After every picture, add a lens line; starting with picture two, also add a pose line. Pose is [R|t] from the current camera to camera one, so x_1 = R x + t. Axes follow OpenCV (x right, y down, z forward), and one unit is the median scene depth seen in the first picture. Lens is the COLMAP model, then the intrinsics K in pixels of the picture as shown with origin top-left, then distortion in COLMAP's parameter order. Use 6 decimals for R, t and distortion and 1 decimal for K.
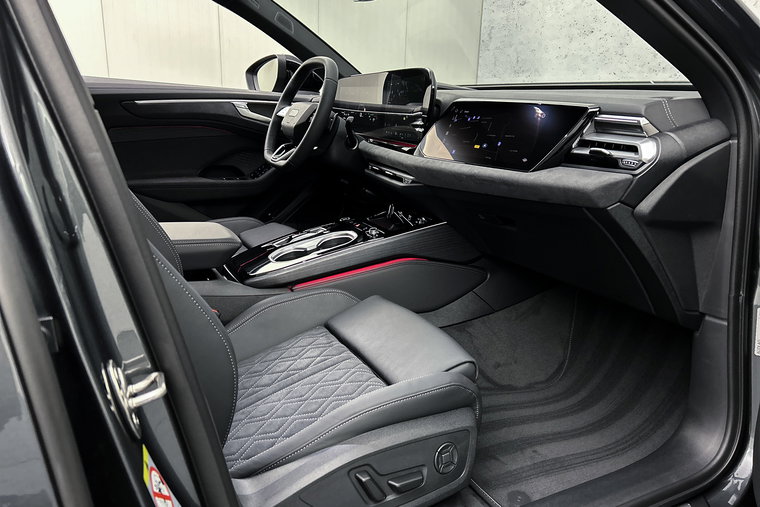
lens RADIAL K [[571.7, 0, 382.5], [0, 571.7, 259.1], [0, 0, 1]] dist [0.087237, -0.130288]
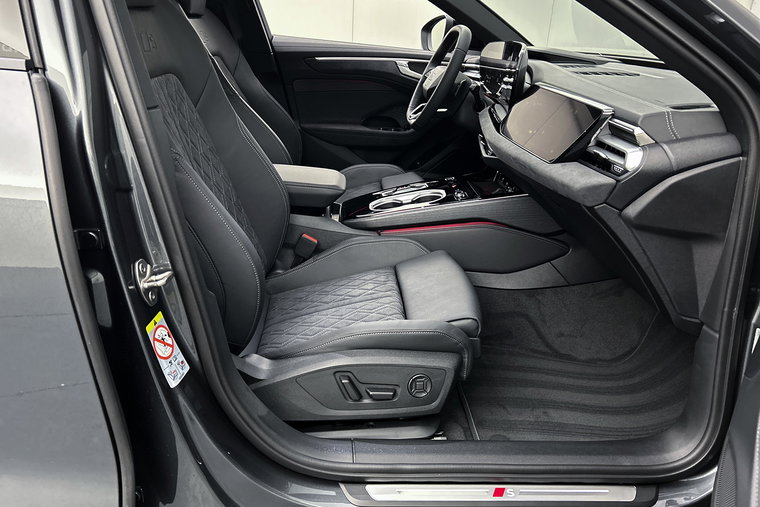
lens RADIAL K [[571.7, 0, 382.5], [0, 571.7, 259.1], [0, 0, 1]] dist [0.087237, -0.130288]
pose [[0.910431, 0.178615, -0.373110, 0.349520], [-0.137297, 0.981321, 0.134757, -0.065756], [0.390211, -0.071460, 0.917948, -0.126383]]
